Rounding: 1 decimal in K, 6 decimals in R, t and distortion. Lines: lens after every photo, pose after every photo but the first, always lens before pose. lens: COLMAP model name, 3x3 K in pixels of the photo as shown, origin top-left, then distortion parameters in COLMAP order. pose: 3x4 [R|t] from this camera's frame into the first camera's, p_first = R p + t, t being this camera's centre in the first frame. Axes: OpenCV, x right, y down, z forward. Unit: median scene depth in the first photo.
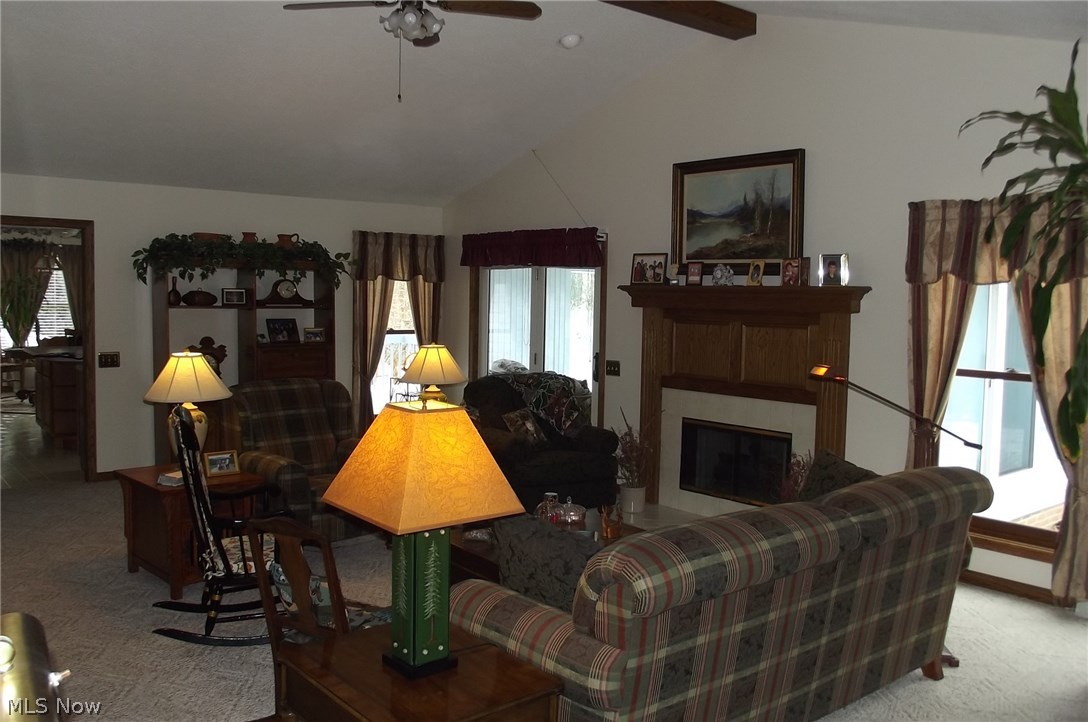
lens RADIAL K [[835.9, 0, 544.0], [0, 835.9, 361.0], [0, 0, 1]] dist [-0.133774, -0.000028]
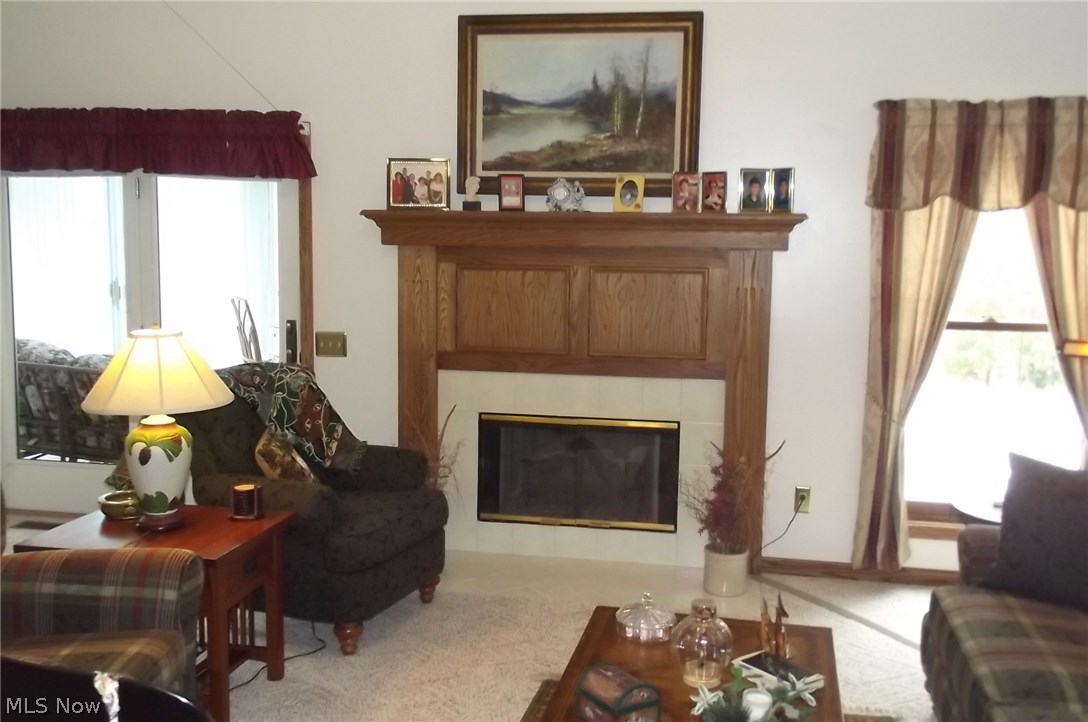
lens RADIAL K [[993.5, 0, 544.0], [0, 993.5, 361.0], [0, 0, 1]] dist [-0.001934, 0.004847]
pose [[0.770449, -0.082690, 0.632116, -0.315163], [0.045368, 0.996150, 0.075016, -0.032466], [-0.635885, -0.029118, 0.771234, 0.398381]]
